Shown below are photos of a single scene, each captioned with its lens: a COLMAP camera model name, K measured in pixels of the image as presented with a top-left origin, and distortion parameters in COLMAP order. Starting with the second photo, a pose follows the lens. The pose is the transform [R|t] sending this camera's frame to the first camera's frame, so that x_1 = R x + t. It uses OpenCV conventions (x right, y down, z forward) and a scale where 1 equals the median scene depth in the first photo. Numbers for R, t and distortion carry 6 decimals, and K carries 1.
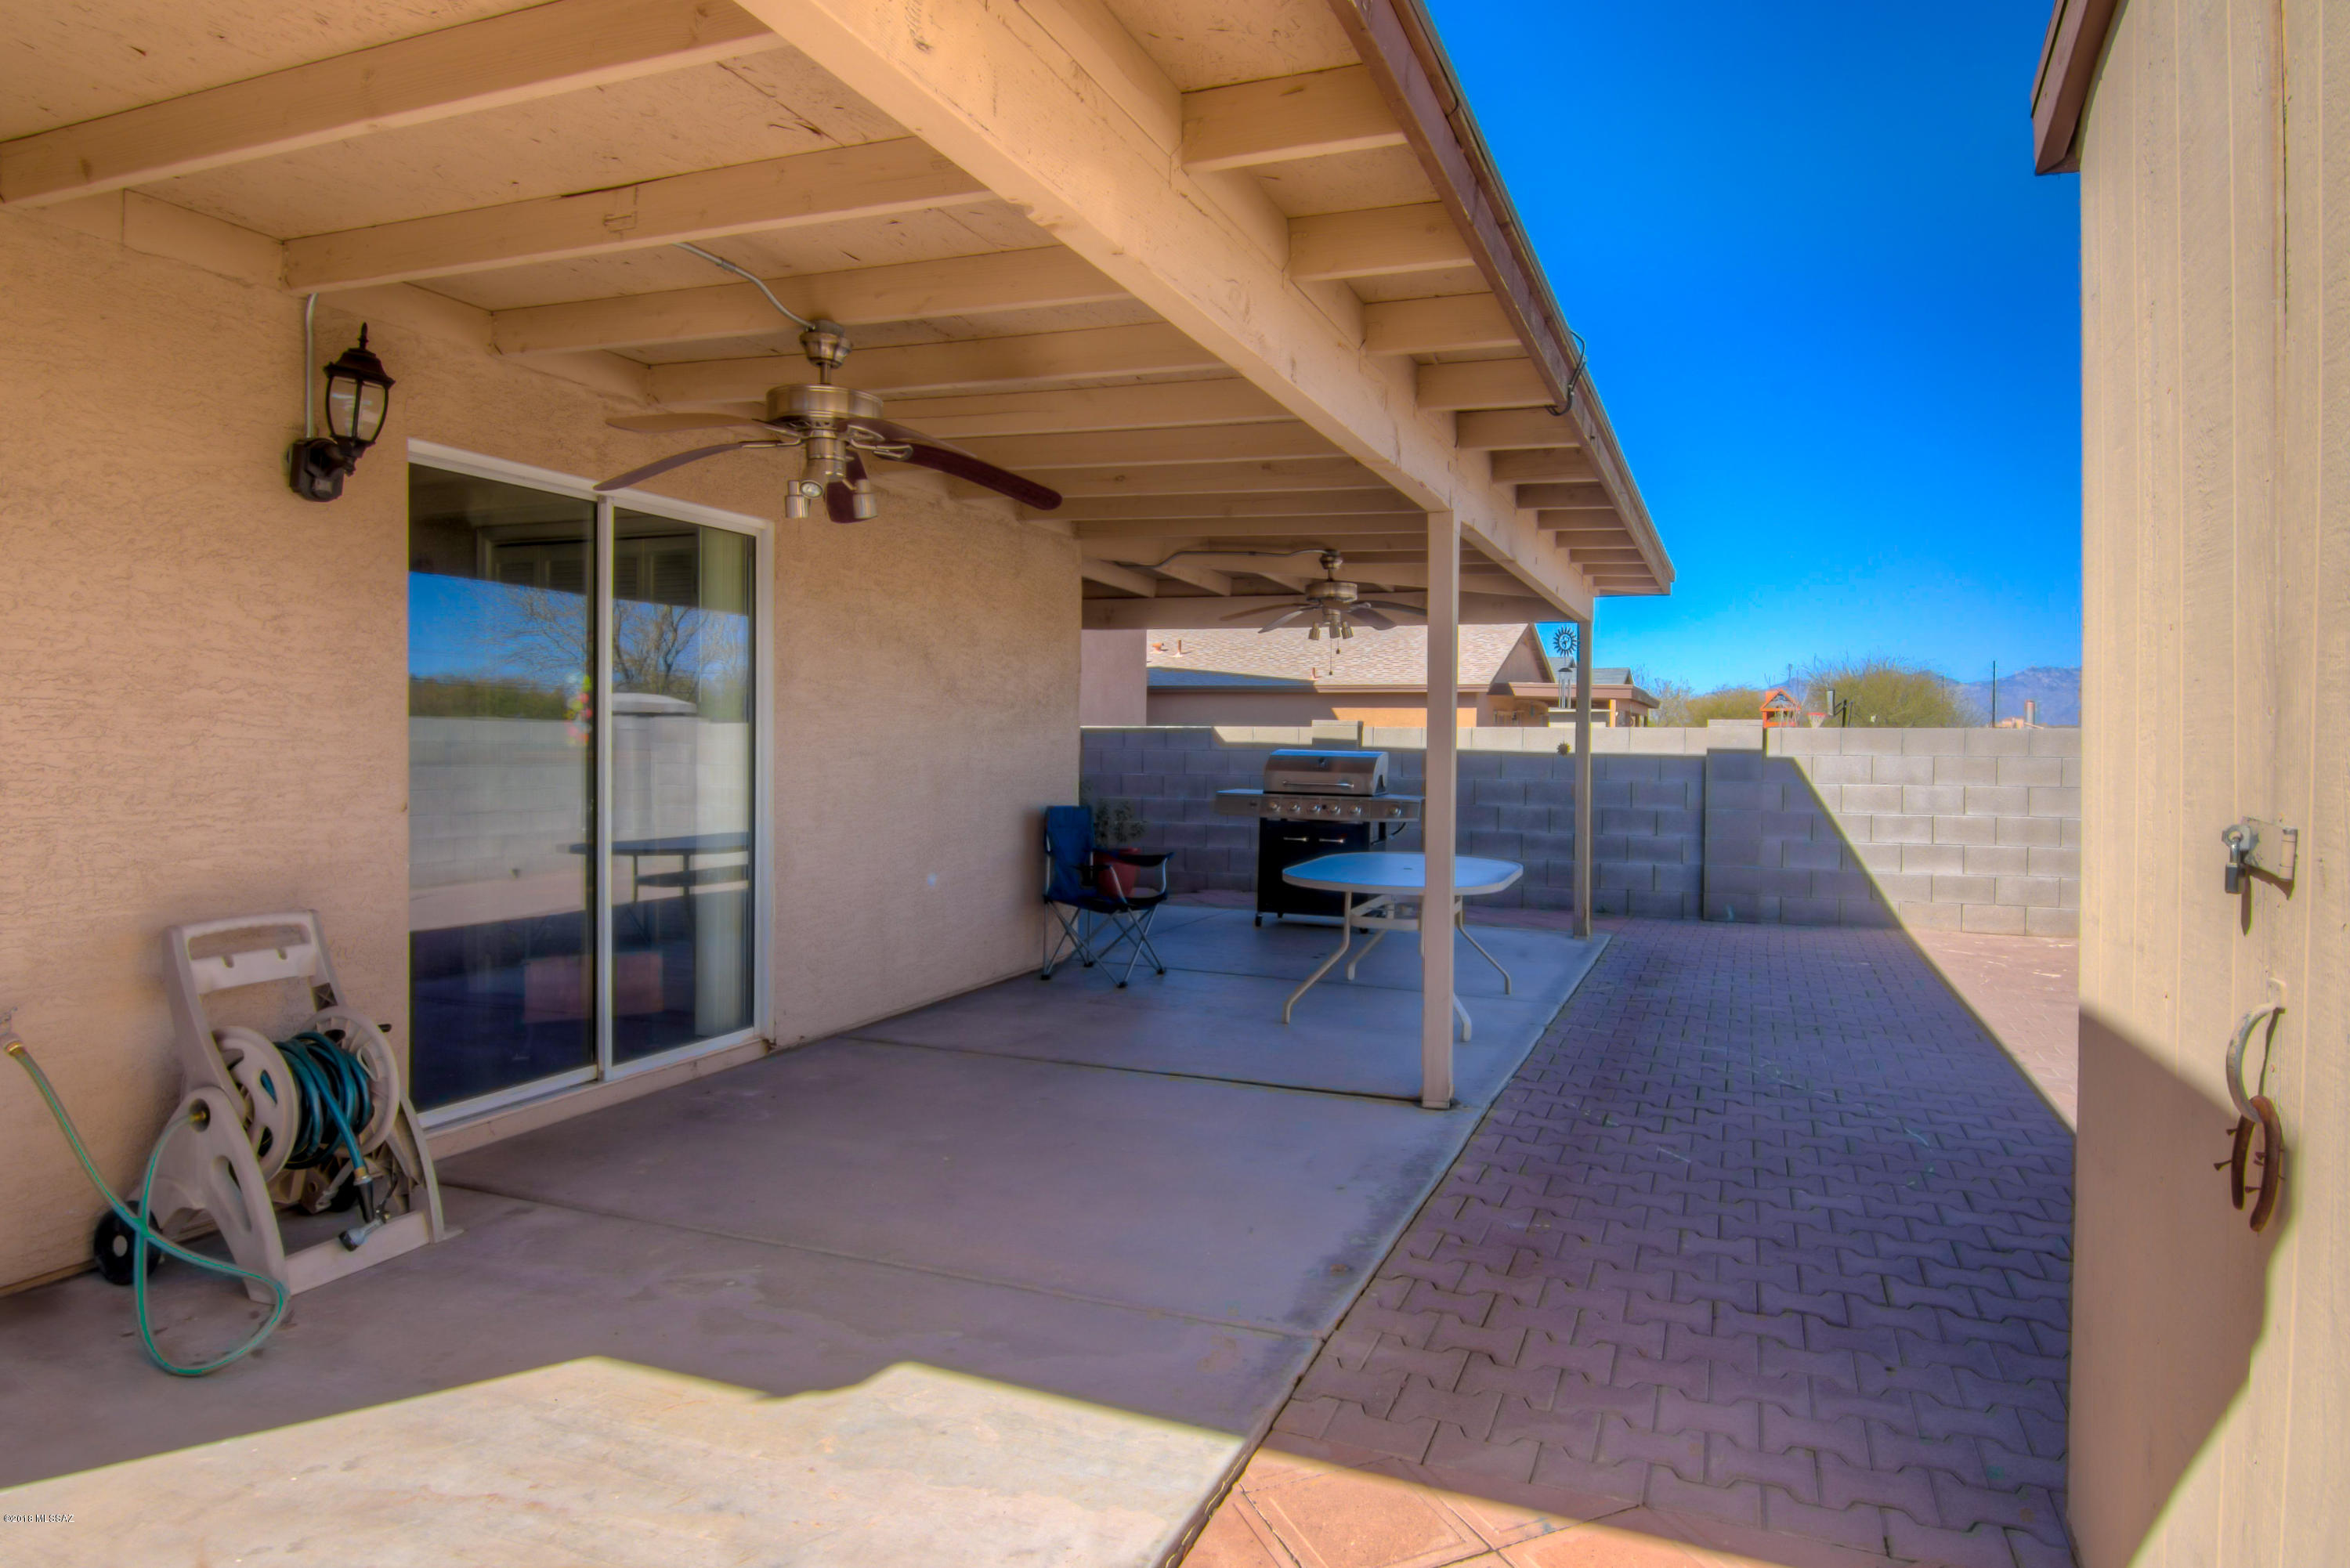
lens RADIAL K [[1279.0, 0, 1180.7], [0, 1279.0, 771.6], [0, 0, 1]] dist [-0.006760, -0.009522]
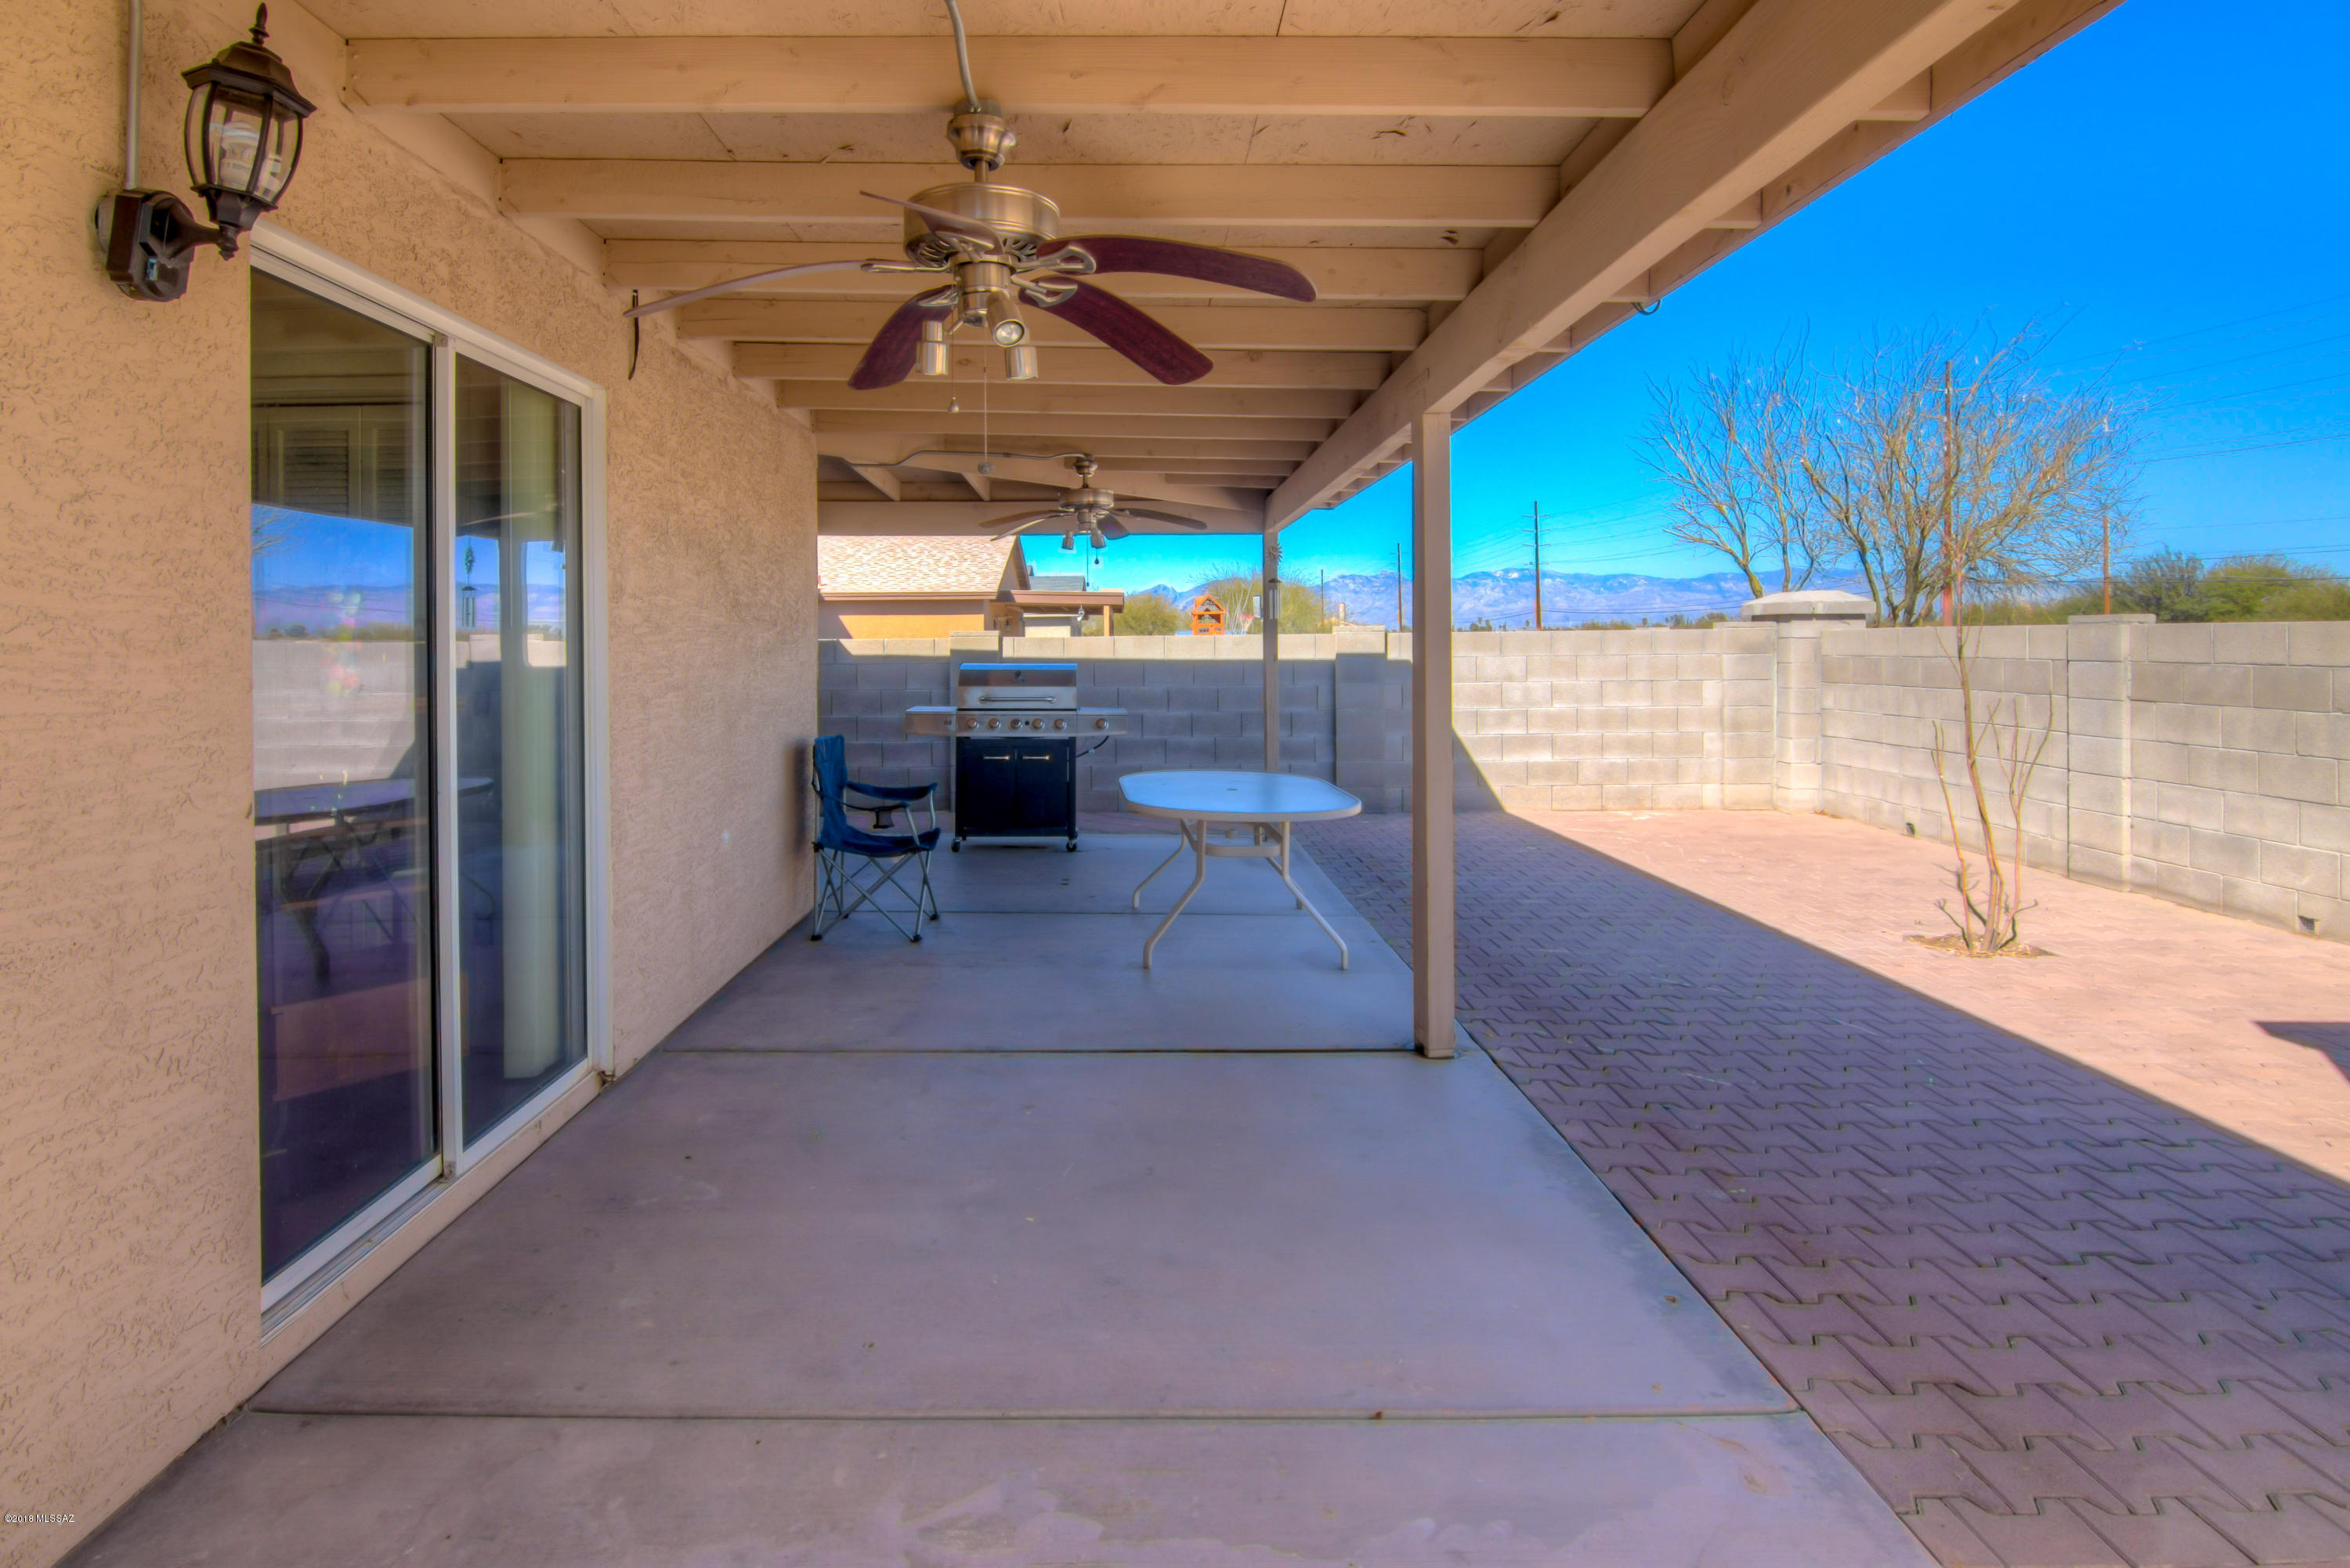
lens RADIAL K [[1279.0, 0, 1236.0], [0, 1279.0, 662.2], [0, 0, 1]] dist [-0.006760, -0.009522]
pose [[0.940439, -0.021921, 0.339256, -0.316189], [0.026826, 0.999592, -0.009777, -0.021709], [-0.338903, 0.018296, 0.940643, 0.224807]]
